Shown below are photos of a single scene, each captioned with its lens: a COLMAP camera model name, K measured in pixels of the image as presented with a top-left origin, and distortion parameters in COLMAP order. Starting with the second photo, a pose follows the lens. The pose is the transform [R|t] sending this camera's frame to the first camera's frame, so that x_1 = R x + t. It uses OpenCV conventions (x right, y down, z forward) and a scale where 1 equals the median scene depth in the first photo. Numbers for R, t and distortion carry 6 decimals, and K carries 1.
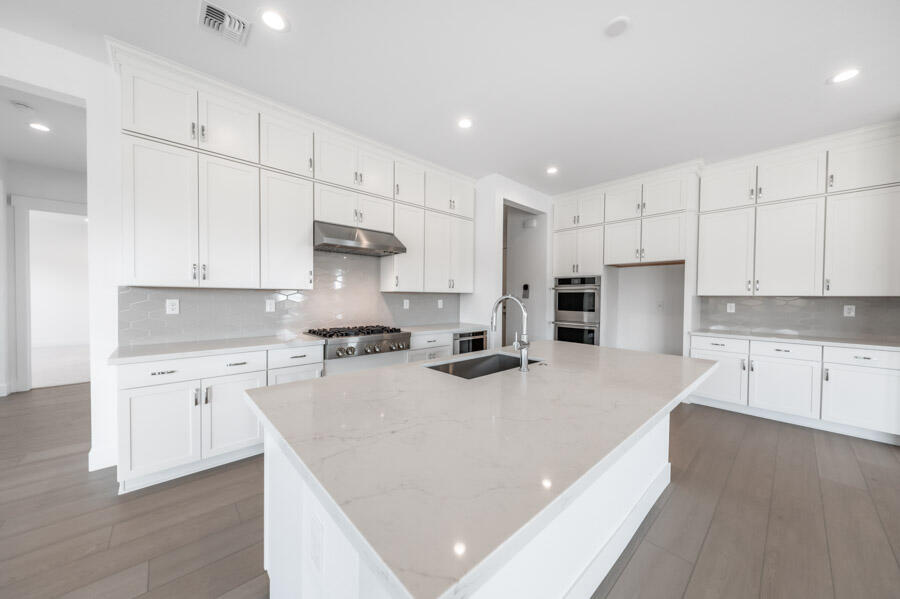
lens RADIAL K [[308.2, 0, 450.0], [0, 308.2, 299.5], [0, 0, 1]] dist [0.006196, -0.000044]
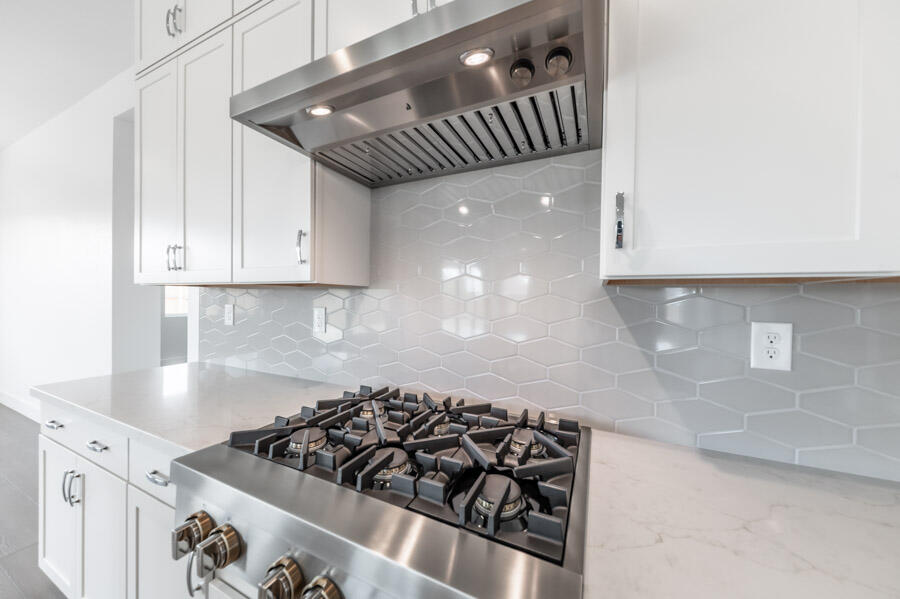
lens RADIAL K [[312.6, 0, 450.4], [0, 312.6, 296.7], [0, 0, 1]] dist [0.003771, 0.000029]
pose [[0.381081, -0.003790, -0.924534, -0.038133], [-0.018342, 0.999764, -0.011659, -0.010548], [0.924360, 0.021401, 0.380922, 0.777210]]
